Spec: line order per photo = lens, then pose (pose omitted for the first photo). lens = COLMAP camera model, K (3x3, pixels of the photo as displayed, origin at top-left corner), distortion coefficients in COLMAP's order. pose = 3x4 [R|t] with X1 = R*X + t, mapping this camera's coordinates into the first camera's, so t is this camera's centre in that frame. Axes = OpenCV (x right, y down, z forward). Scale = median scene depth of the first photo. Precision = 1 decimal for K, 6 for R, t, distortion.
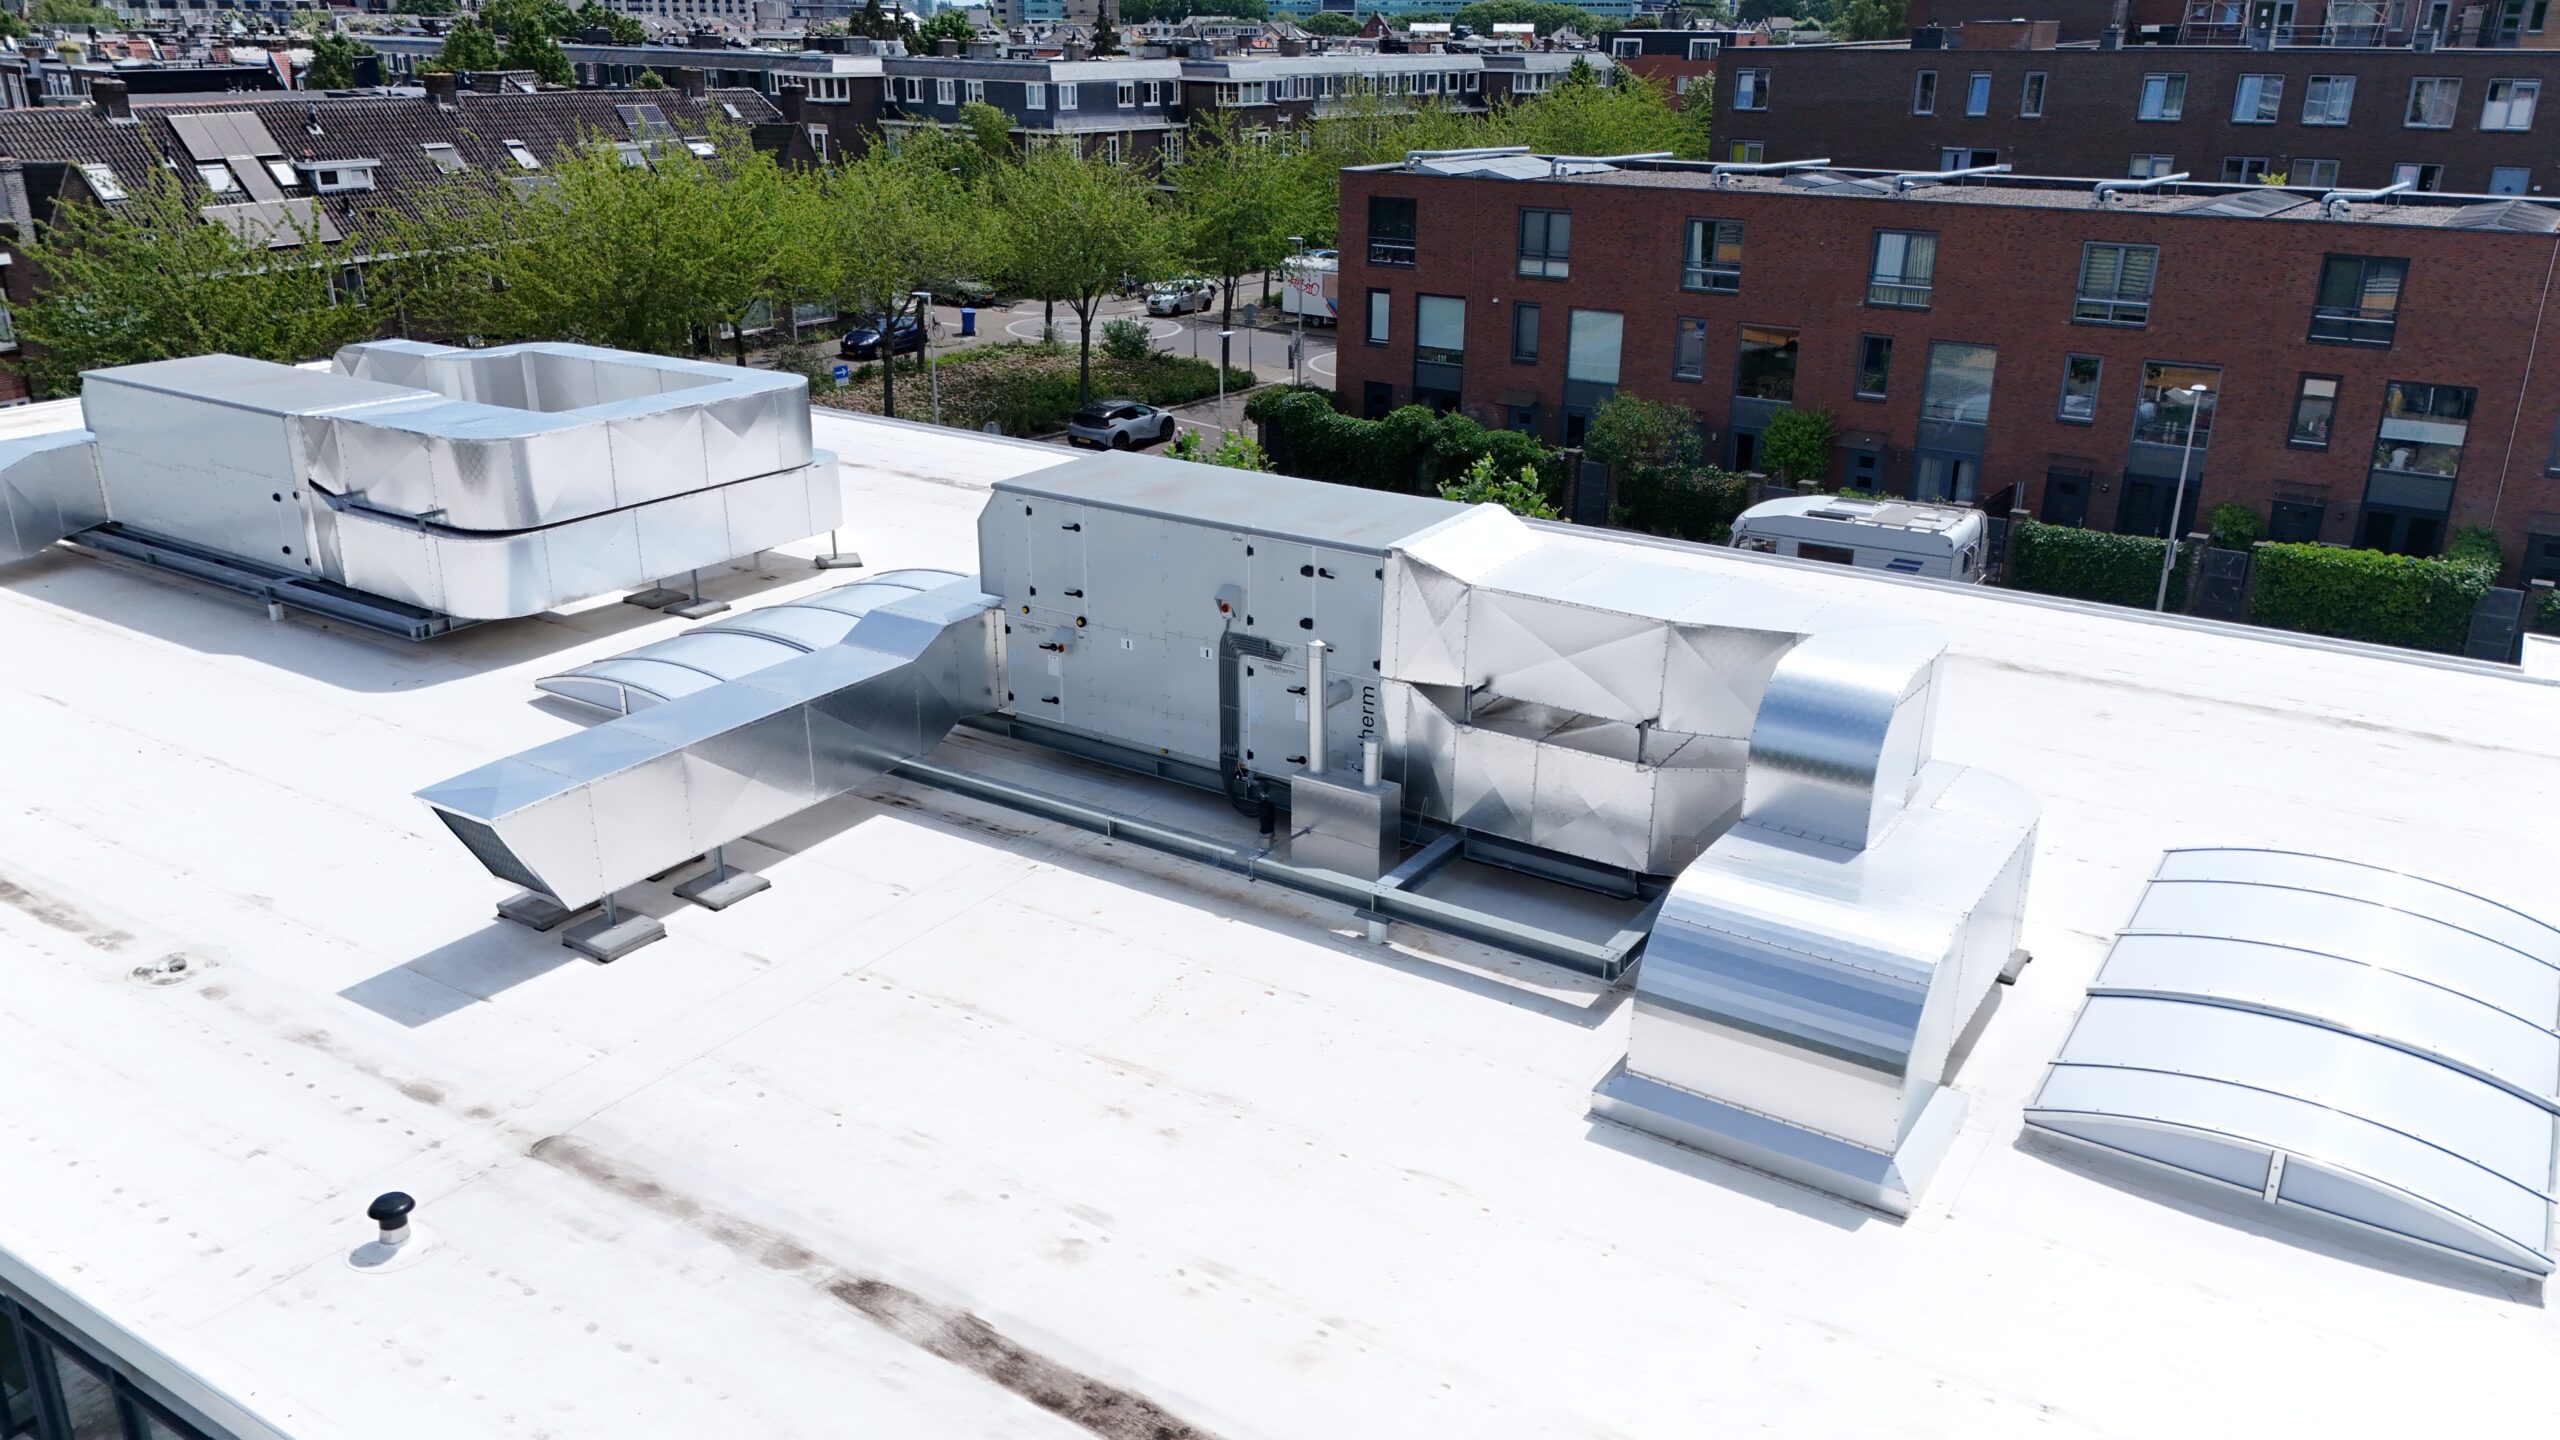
lens RADIAL K [[1874.8, 0, 1280.0], [0, 1874.8, 720.0], [0, 0, 1]] dist [0.063679, -0.072640]
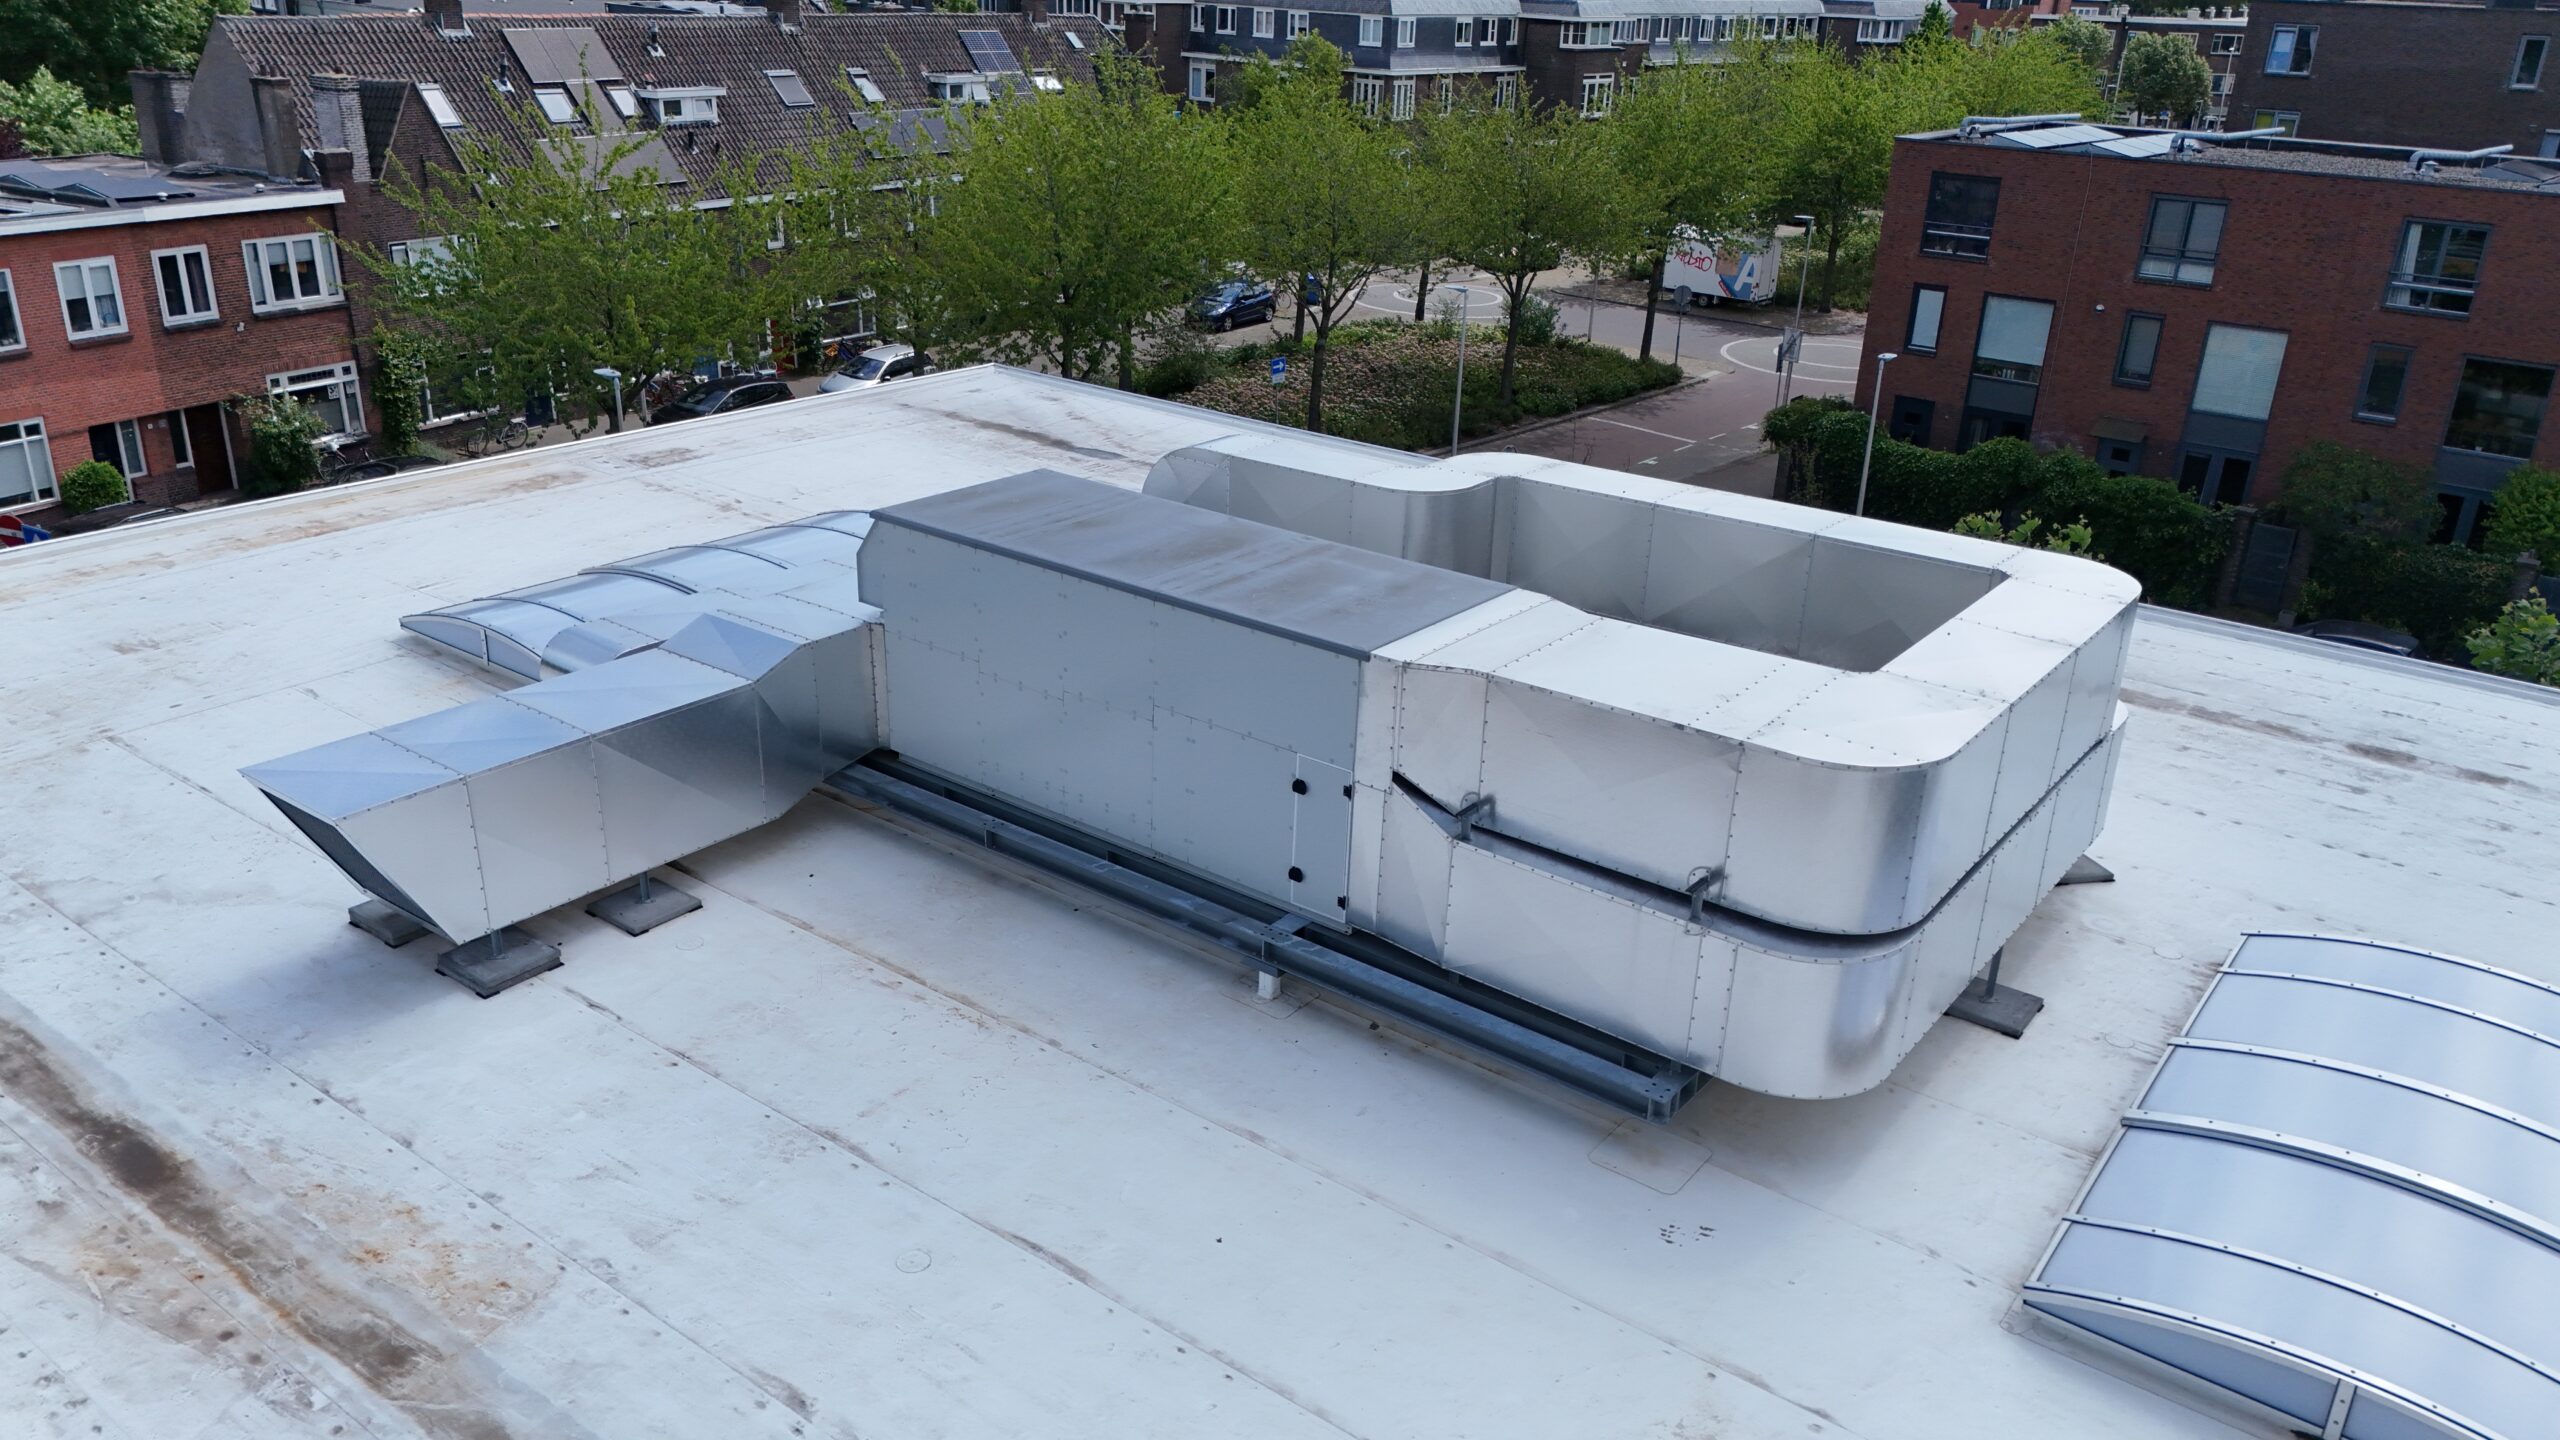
lens RADIAL K [[1855.8, 0, 1280.0], [0, 1855.8, 720.0], [0, 0, 1]] dist [0.034406, -0.004949]
pose [[0.997608, 0.050449, -0.047262, -0.173698], [-0.048710, 0.998118, 0.037242, -0.053387], [0.049052, -0.034851, 0.998188, 0.156987]]
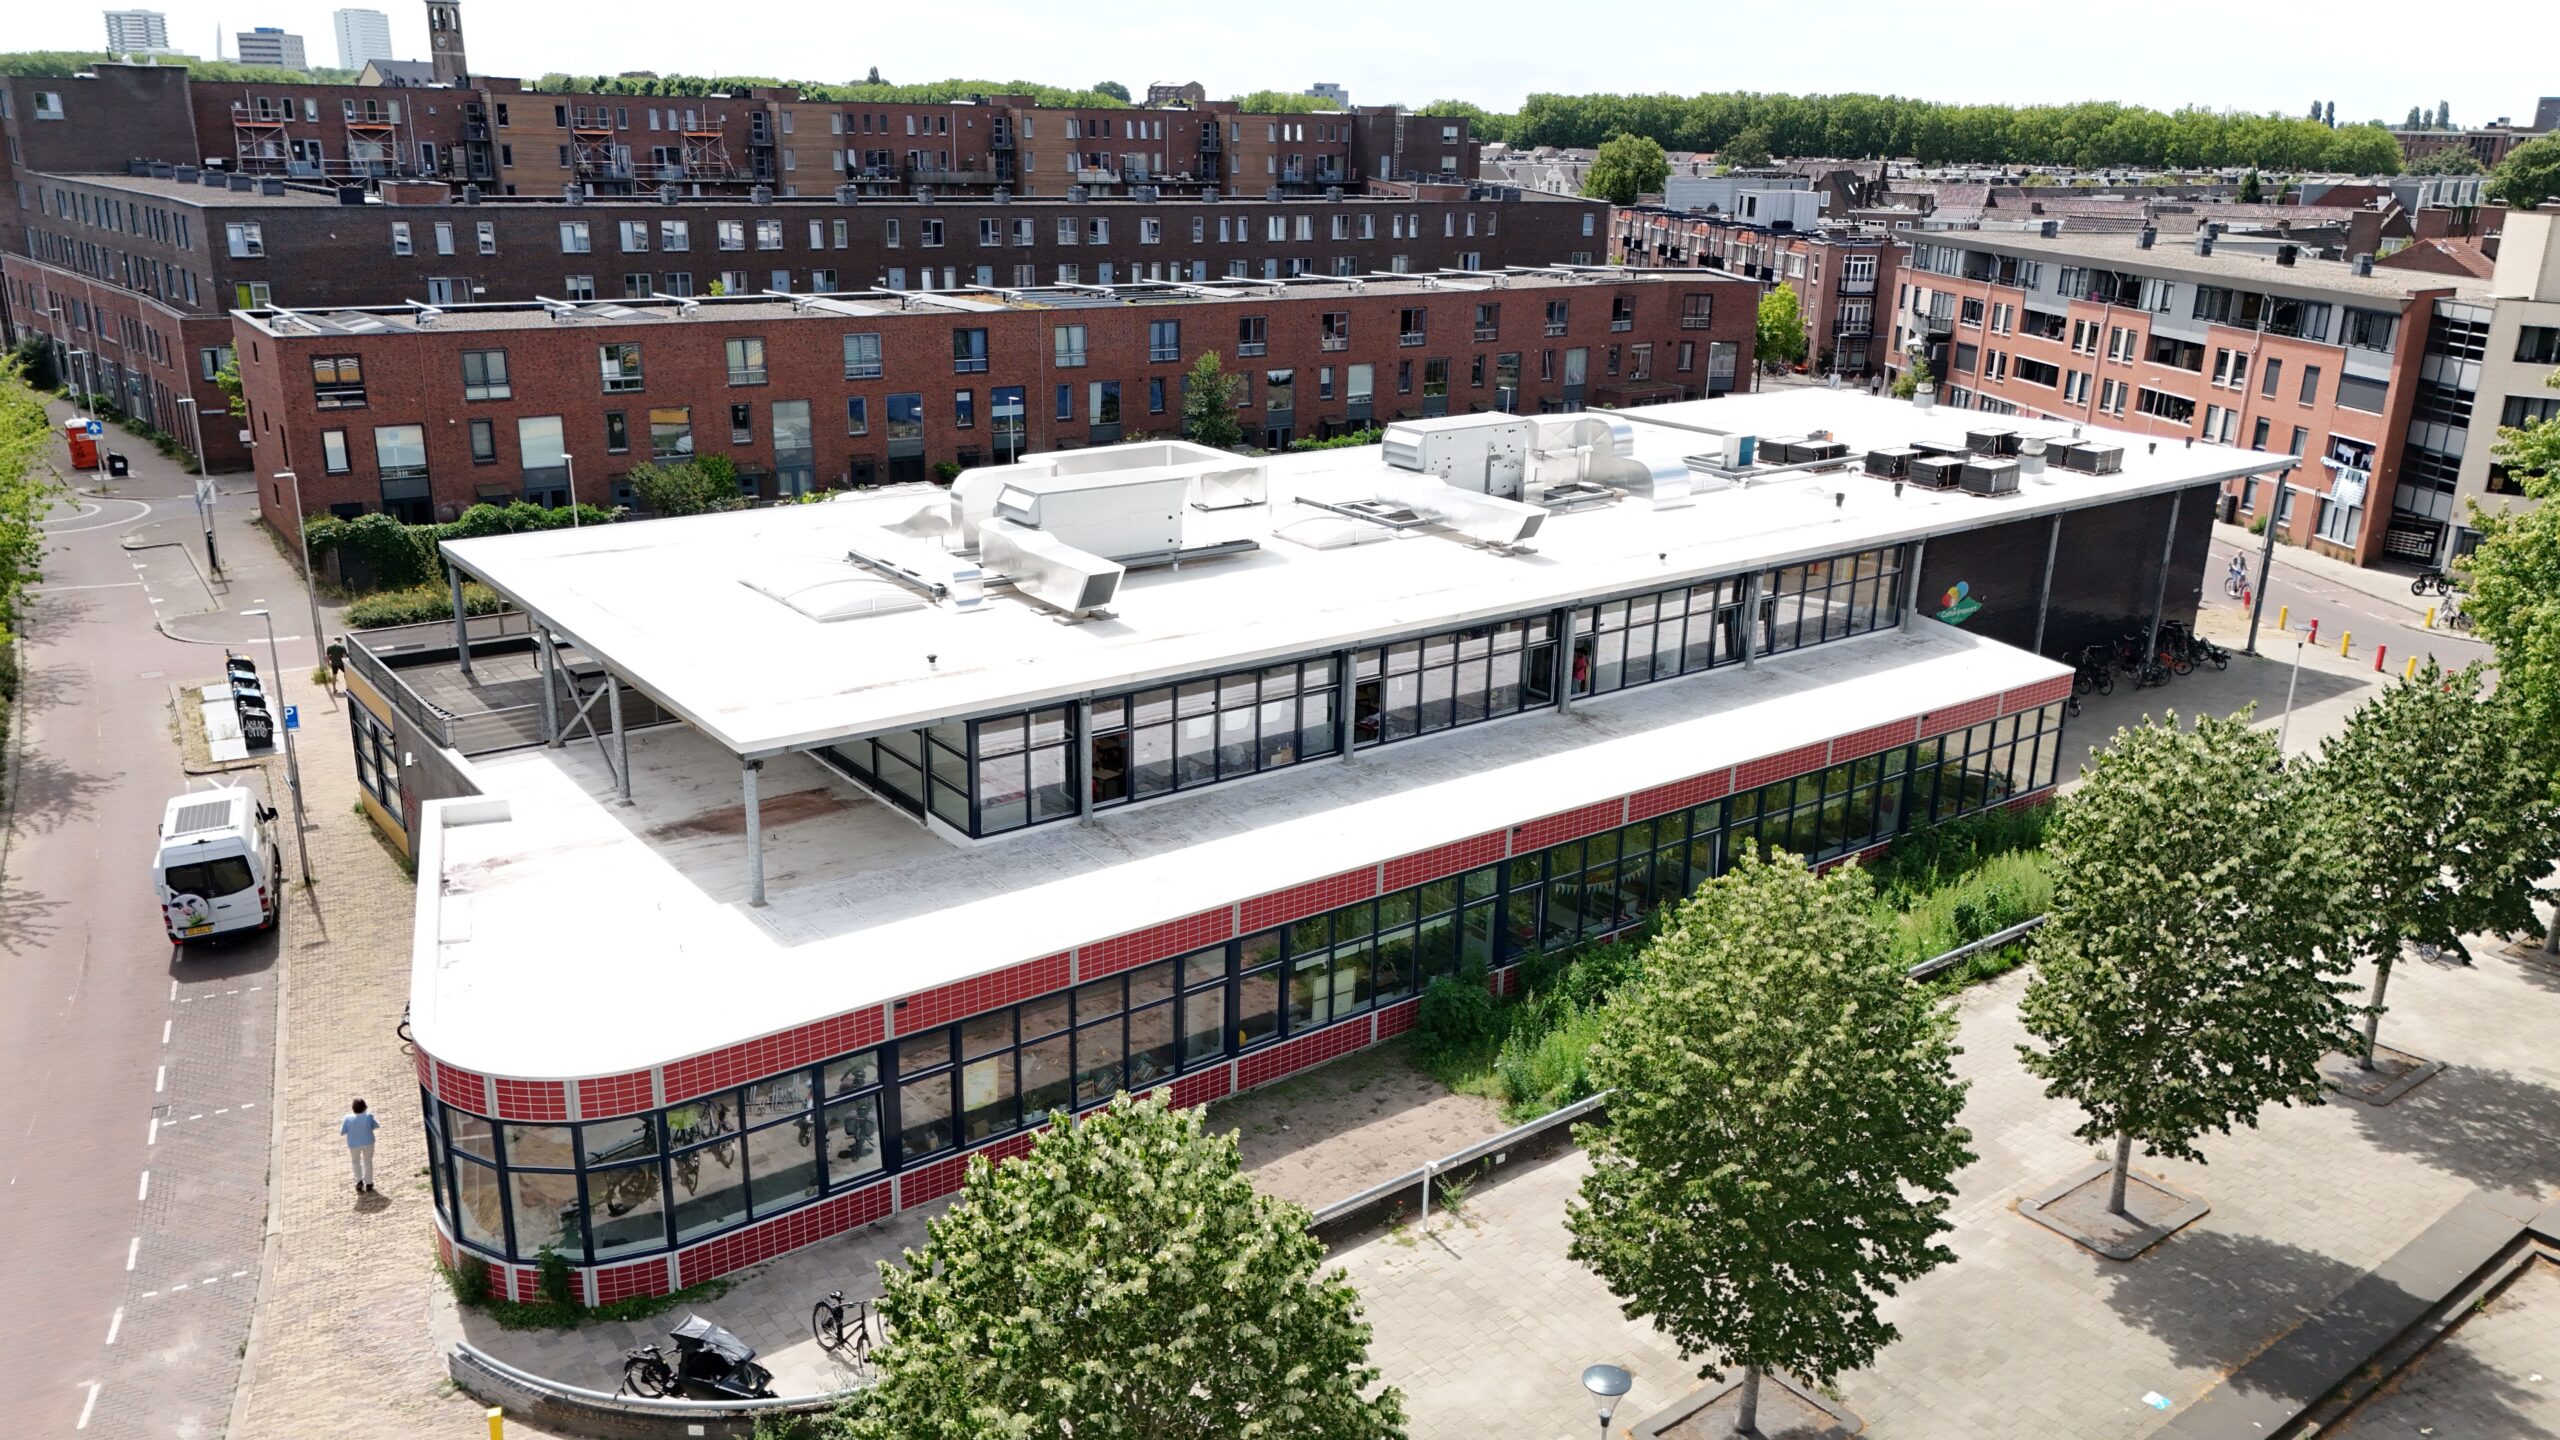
lens RADIAL K [[1874.8, 0, 1280.0], [0, 1874.8, 720.0], [0, 0, 1]] dist [0.063679, -0.072640]
pose [[0.319049, -0.287527, 0.903070, -0.857143], [0.310639, 0.931956, 0.186977, -0.089749], [-0.895383, 0.220874, 0.386657, 0.027328]]
